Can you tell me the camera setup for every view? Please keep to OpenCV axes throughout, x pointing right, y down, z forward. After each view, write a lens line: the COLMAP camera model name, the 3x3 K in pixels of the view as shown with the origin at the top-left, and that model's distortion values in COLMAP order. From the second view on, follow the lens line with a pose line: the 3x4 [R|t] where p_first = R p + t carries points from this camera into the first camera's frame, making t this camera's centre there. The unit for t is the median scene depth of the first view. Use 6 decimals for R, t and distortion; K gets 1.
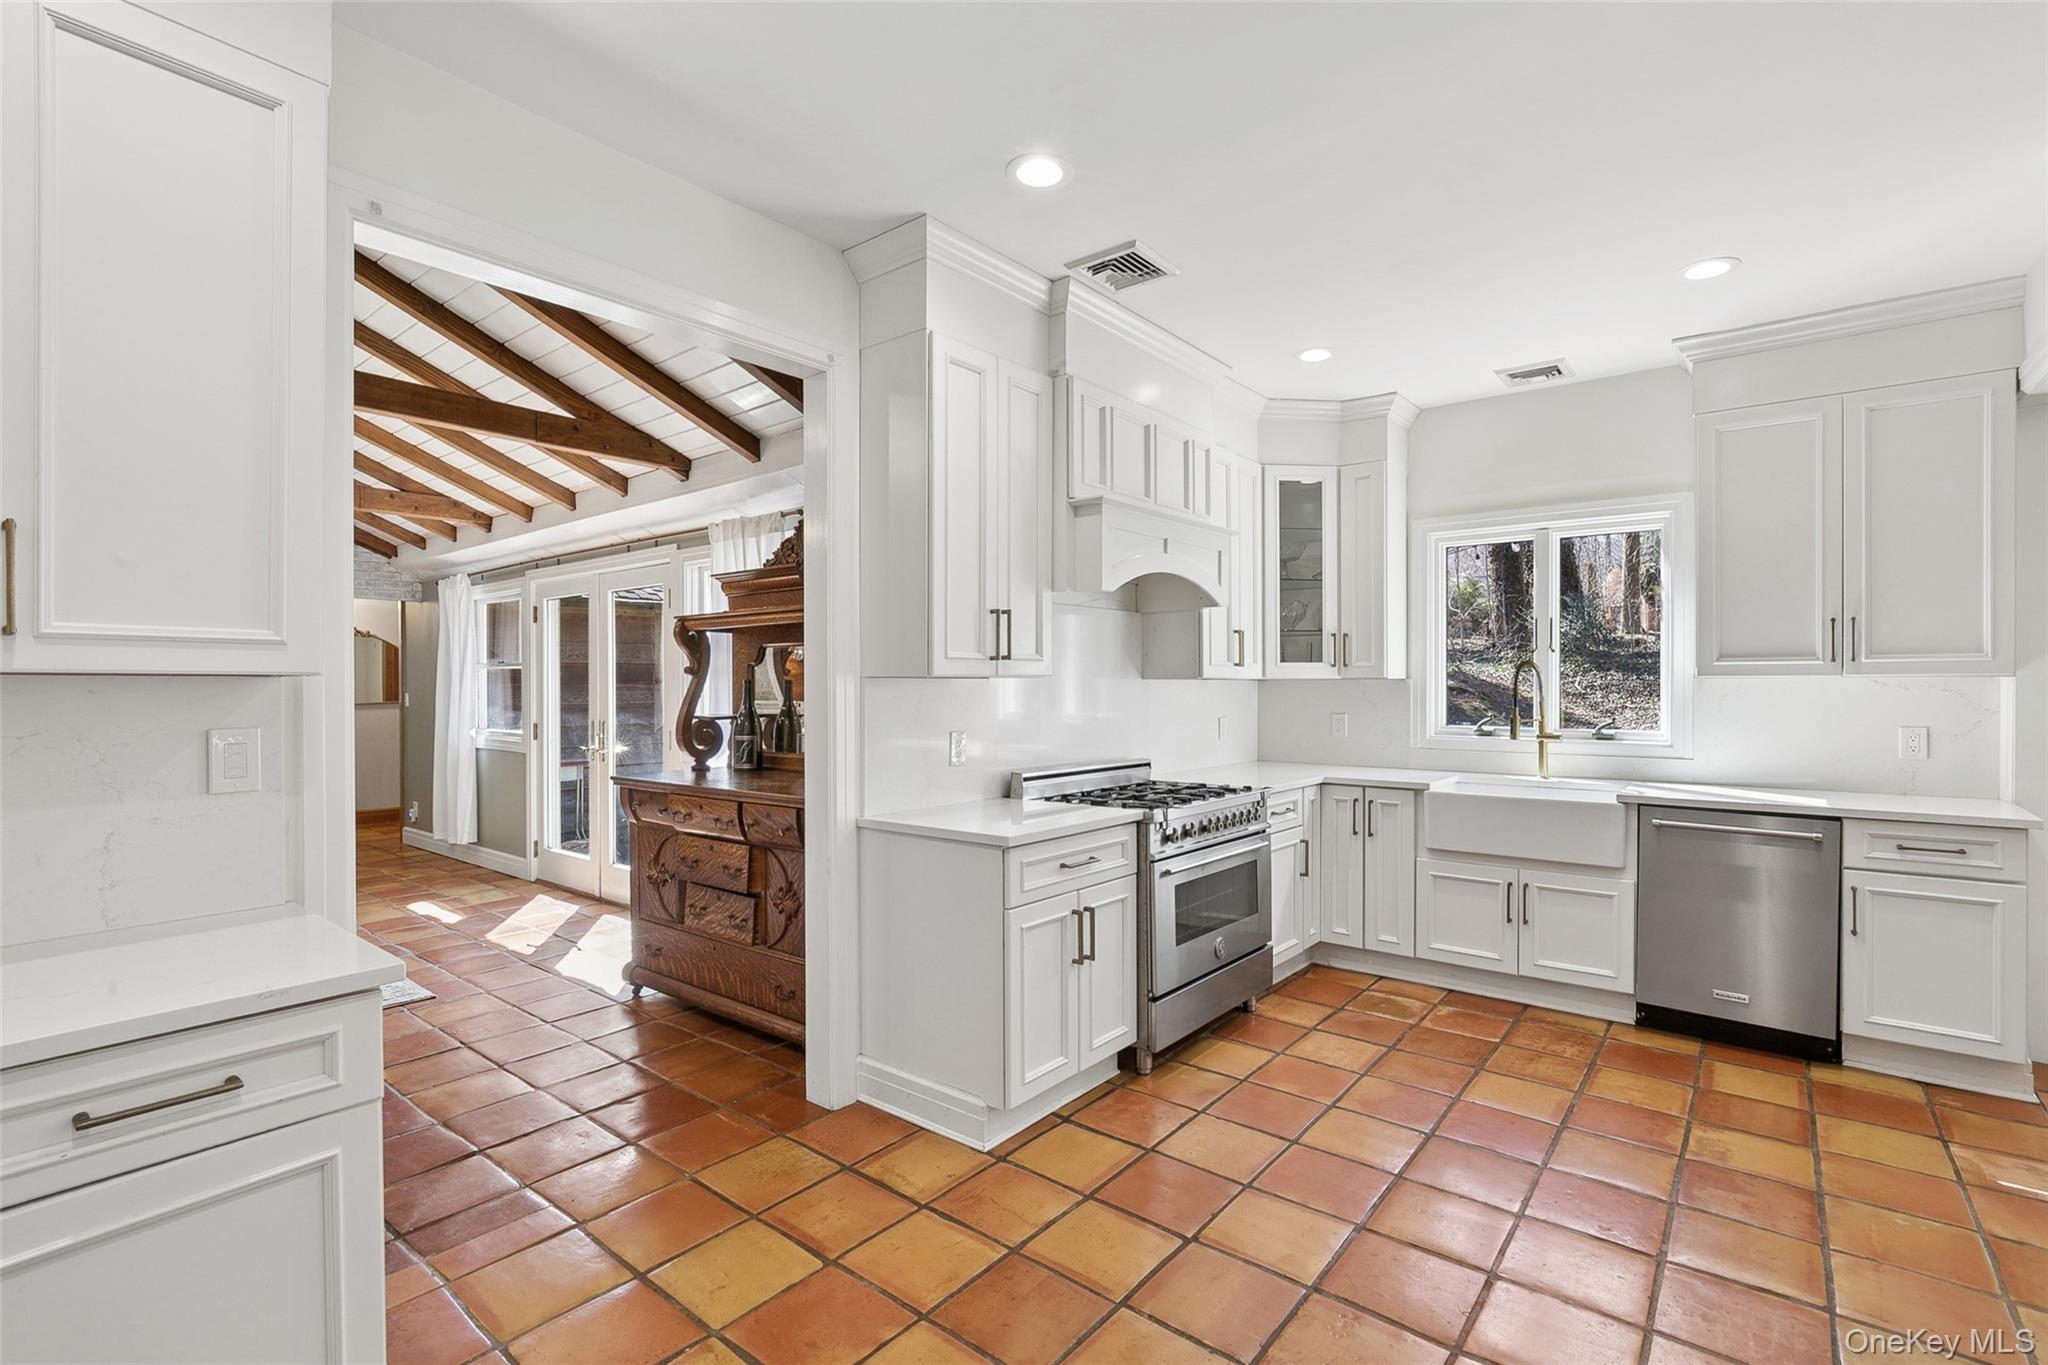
lens RADIAL K [[937.5, 0, 1018.9], [0, 937.5, 682.3], [0, 0, 1]] dist [-0.005006, -0.000270]
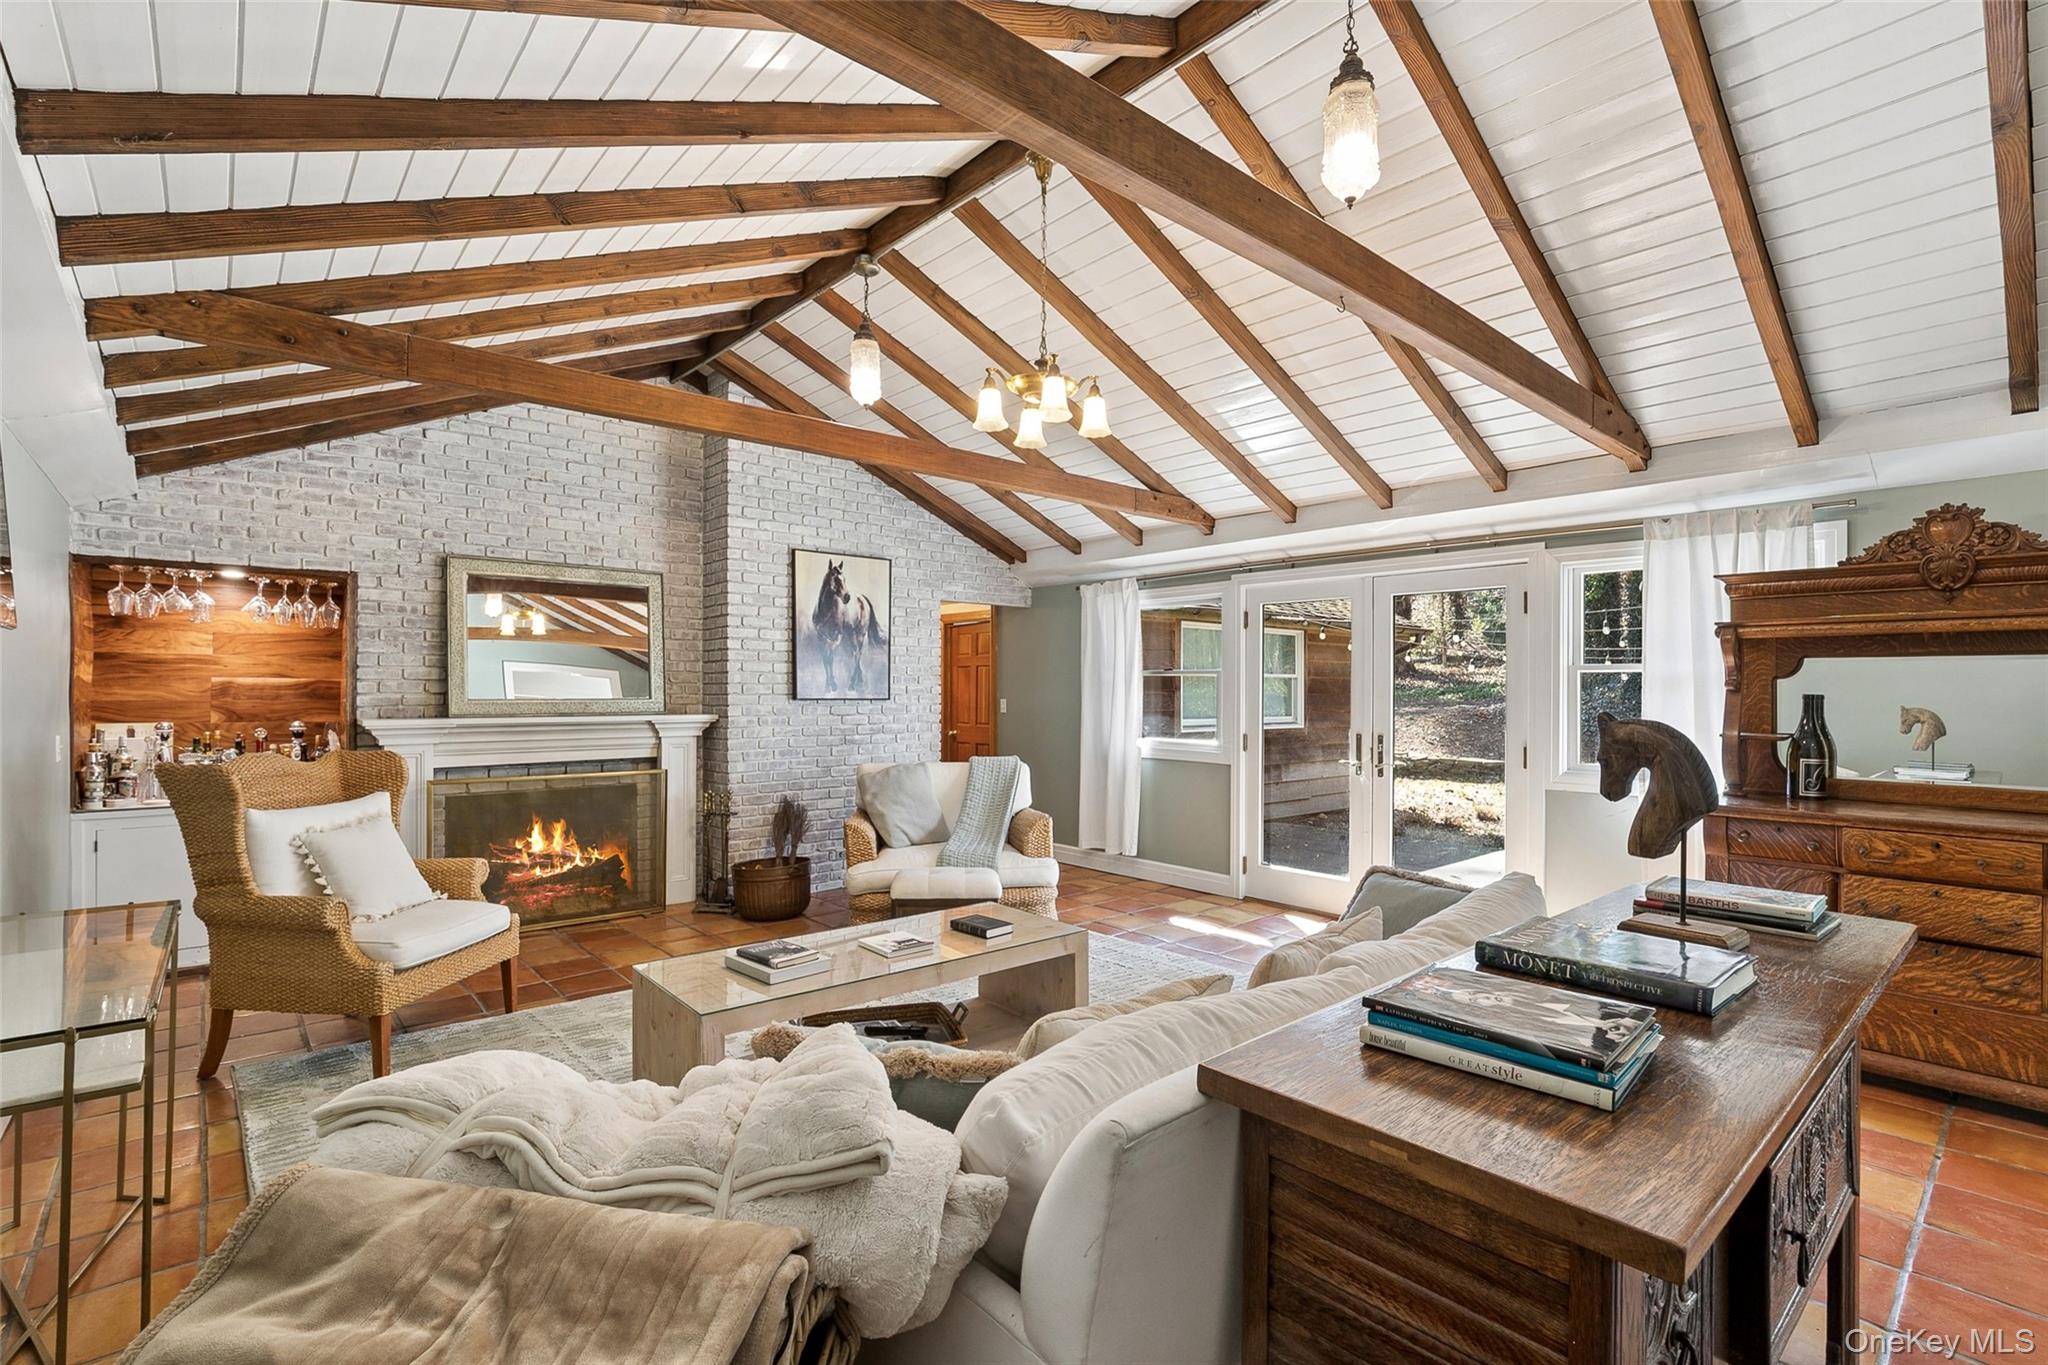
lens RADIAL K [[937.5, 0, 1028.0], [0, 937.5, 685.9], [0, 0, 1]] dist [-0.005006, -0.000270]
pose [[0.987727, 0.008004, -0.155984, -0.586453], [-0.008111, 0.999967, -0.000053, -0.003369], [0.155979, 0.001318, 0.987760, 0.018737]]
